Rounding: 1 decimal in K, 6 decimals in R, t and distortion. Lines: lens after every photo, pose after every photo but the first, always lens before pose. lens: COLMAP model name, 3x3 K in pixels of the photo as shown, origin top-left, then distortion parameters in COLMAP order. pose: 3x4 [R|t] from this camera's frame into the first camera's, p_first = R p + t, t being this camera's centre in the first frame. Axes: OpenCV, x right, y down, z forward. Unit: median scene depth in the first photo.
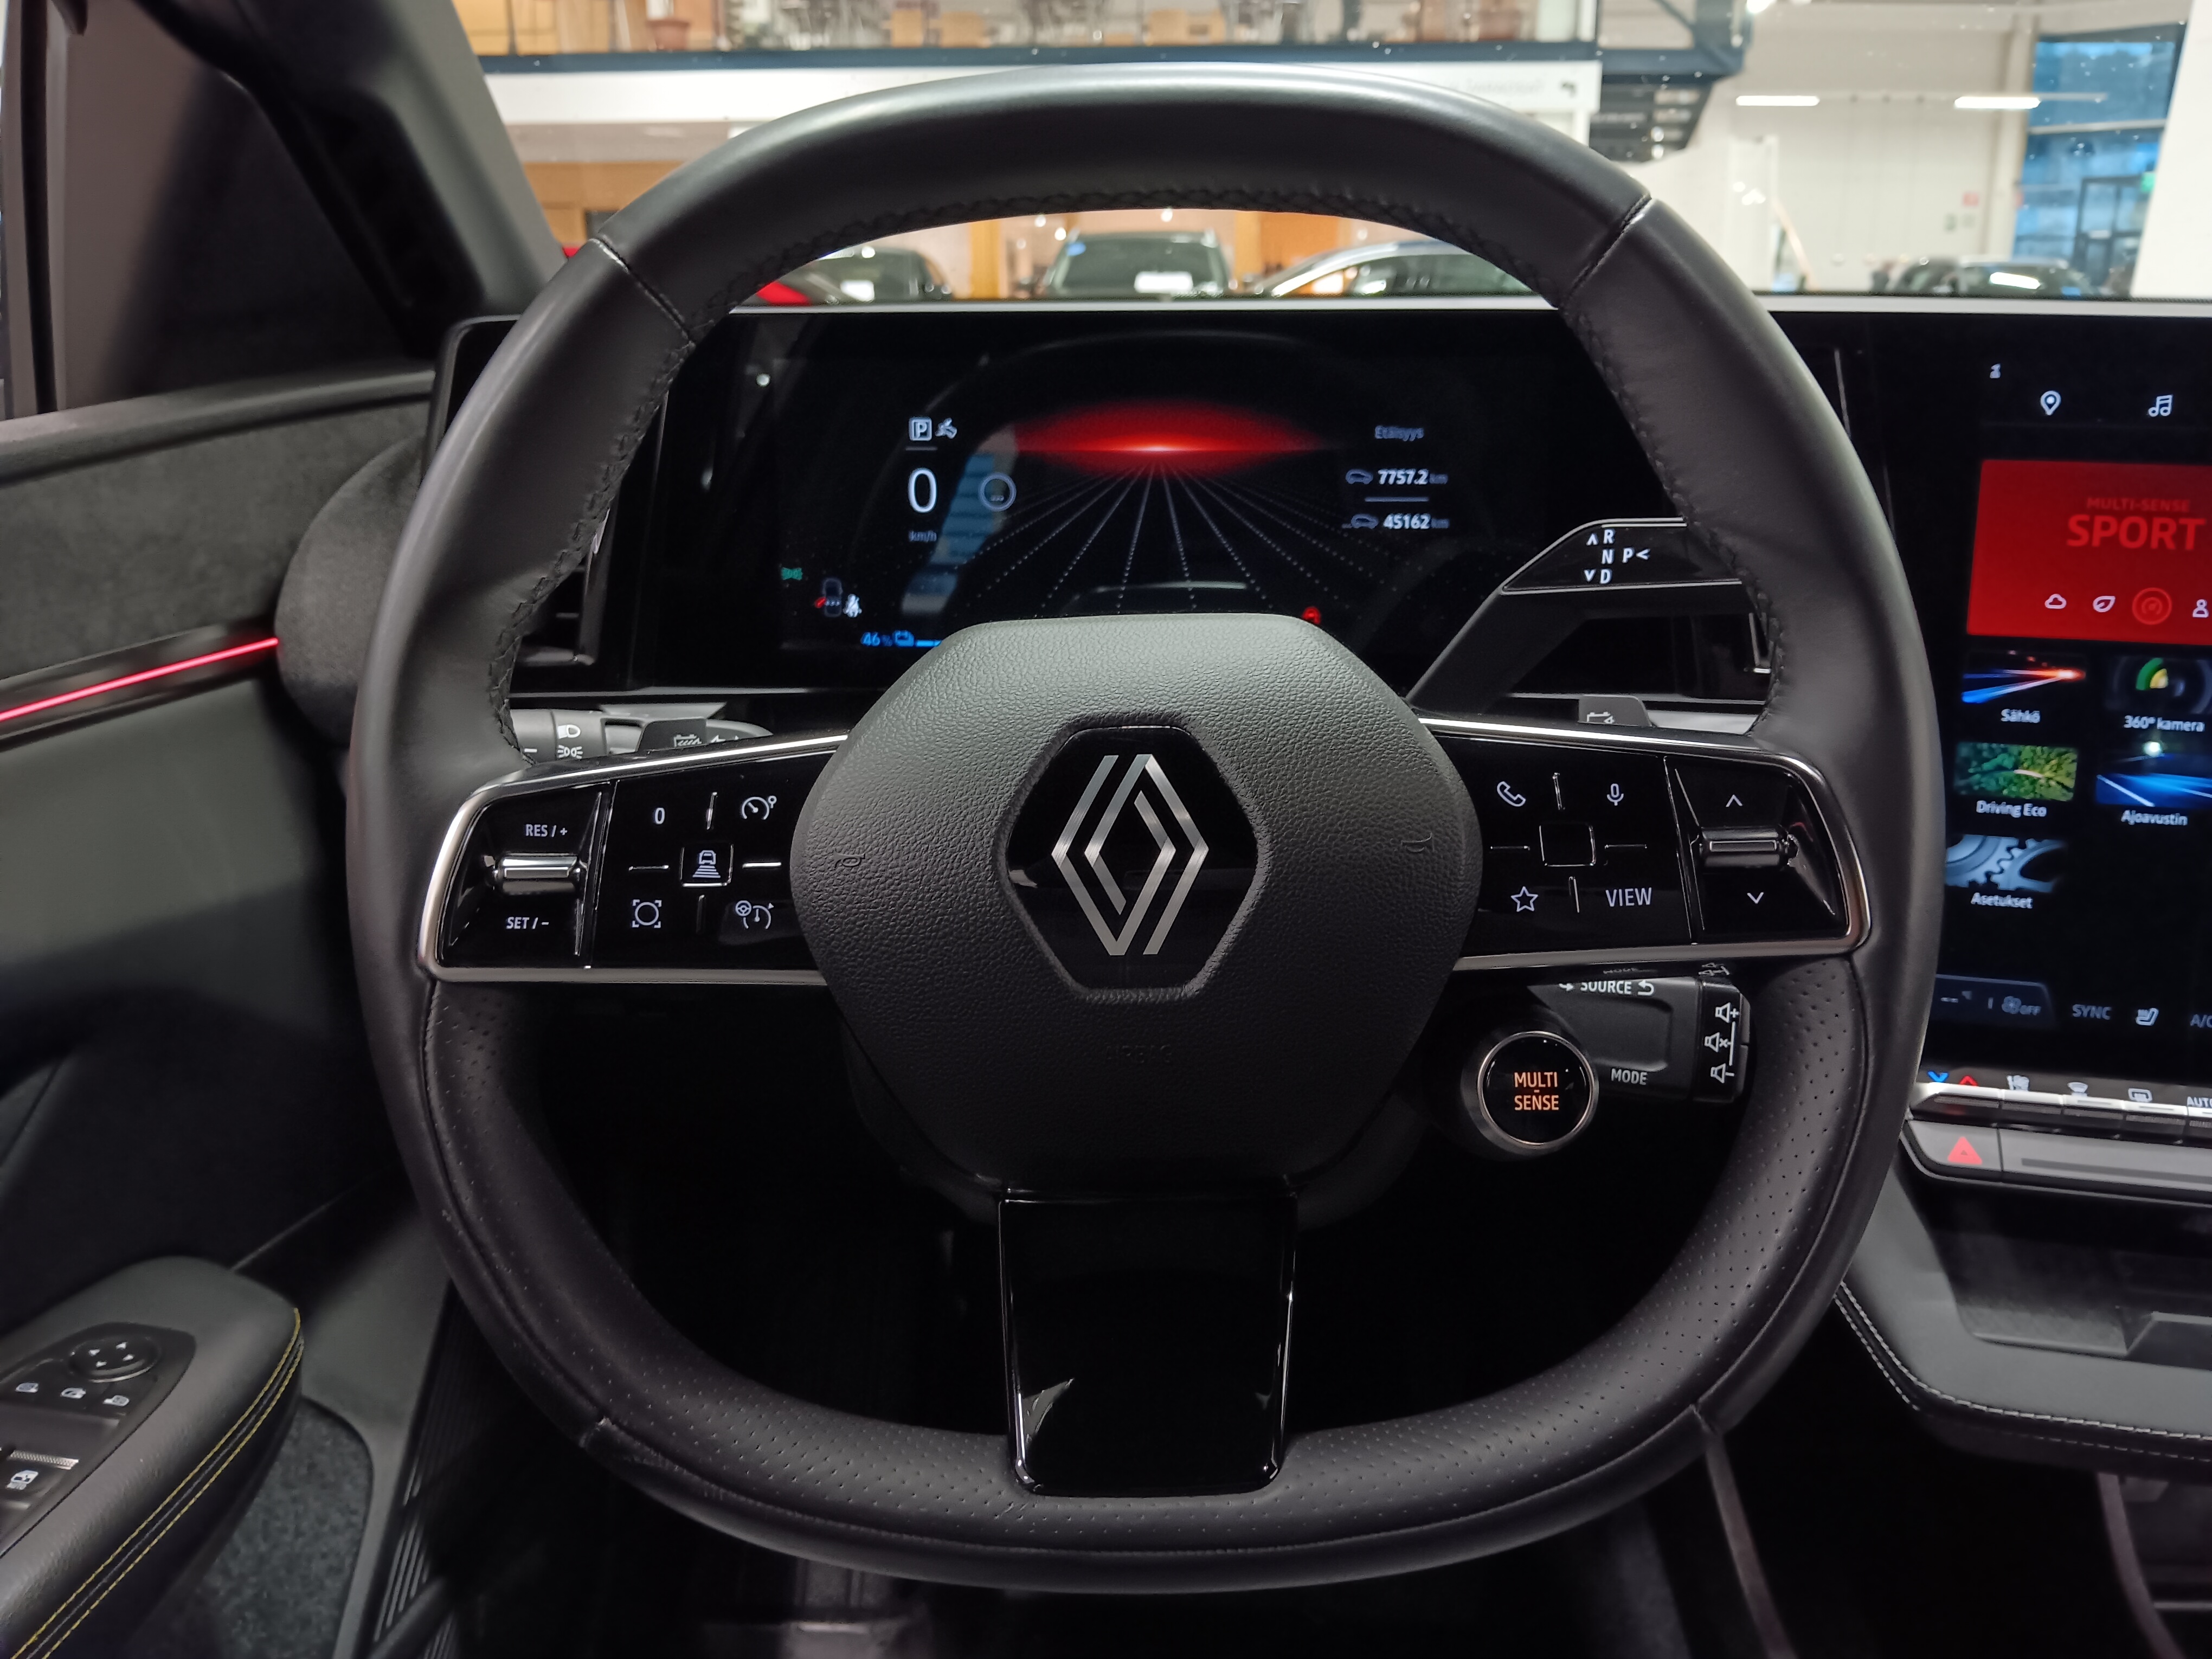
lens RADIAL K [[1721.2, 0, 1111.5], [0, 1721.2, 864.4], [0, 0, 1]] dist [0.072723, -0.157569]
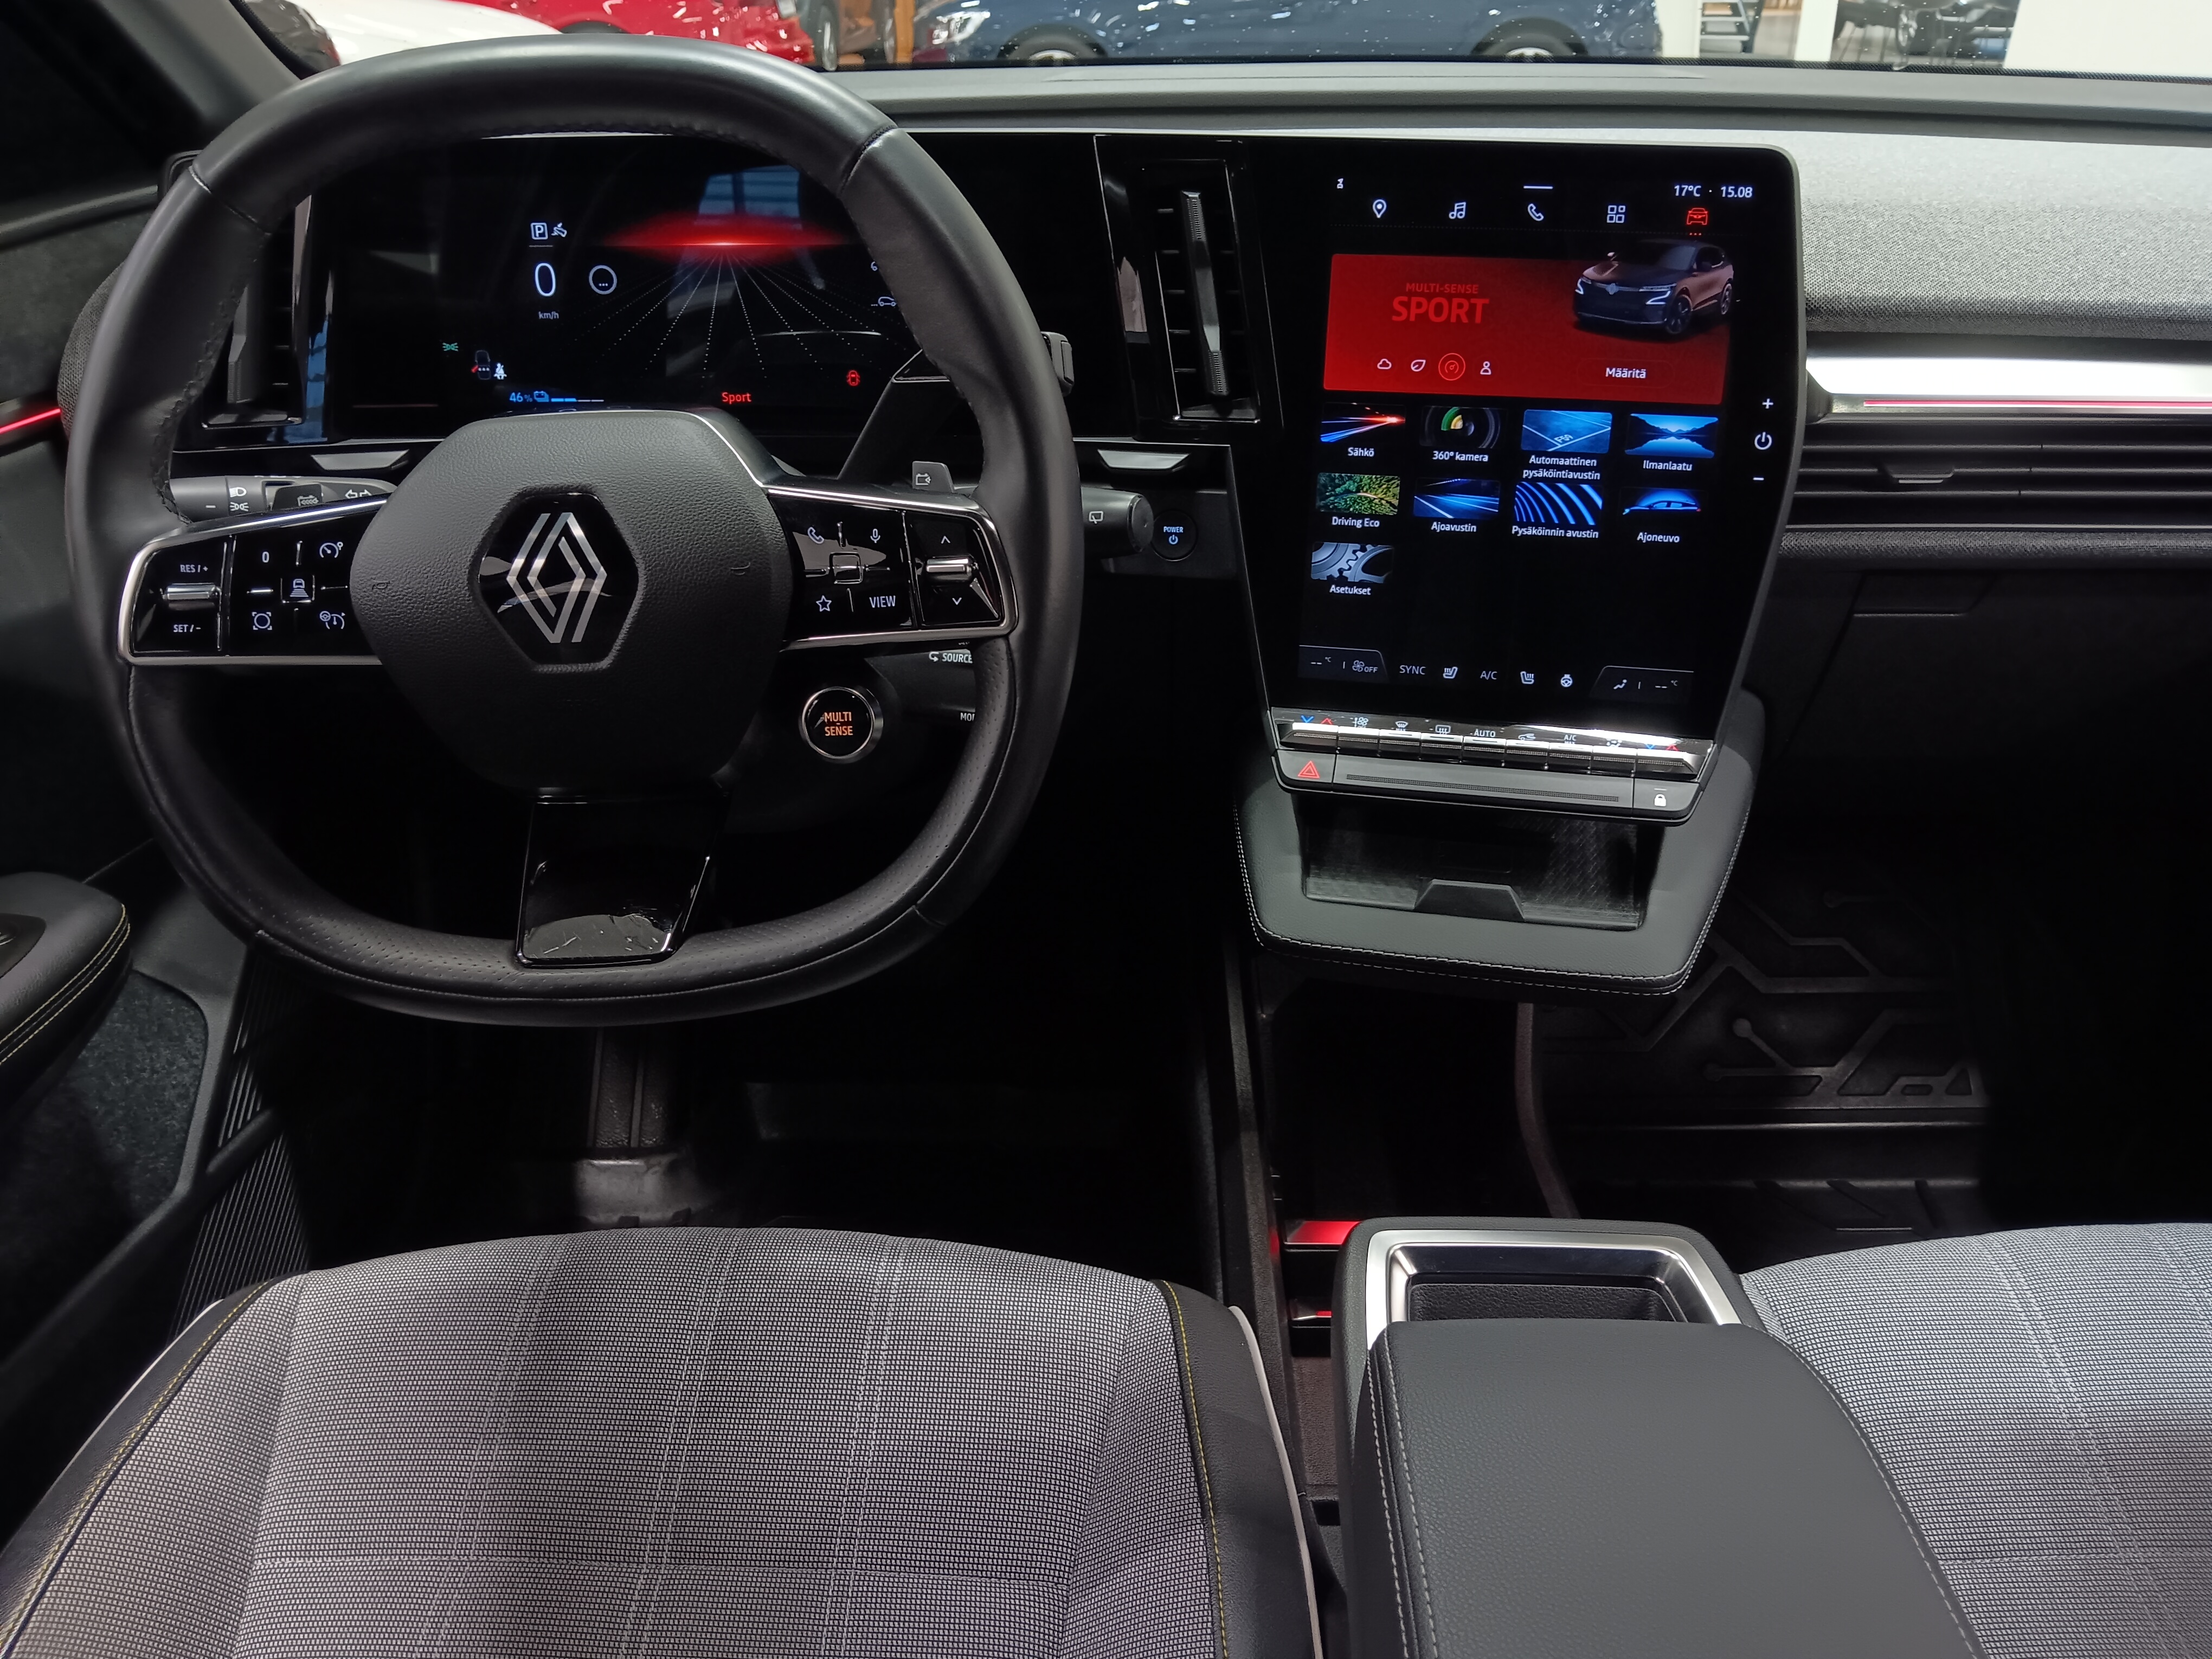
lens RADIAL K [[1721.2, 0, 1111.5], [0, 1721.2, 864.4], [0, 0, 1]] dist [0.072723, -0.157569]
pose [[0.999499, -0.020408, 0.024191, 0.295275], [0.015628, 0.982899, 0.183483, -0.019952], [-0.027522, -0.183014, 0.982725, -0.391809]]
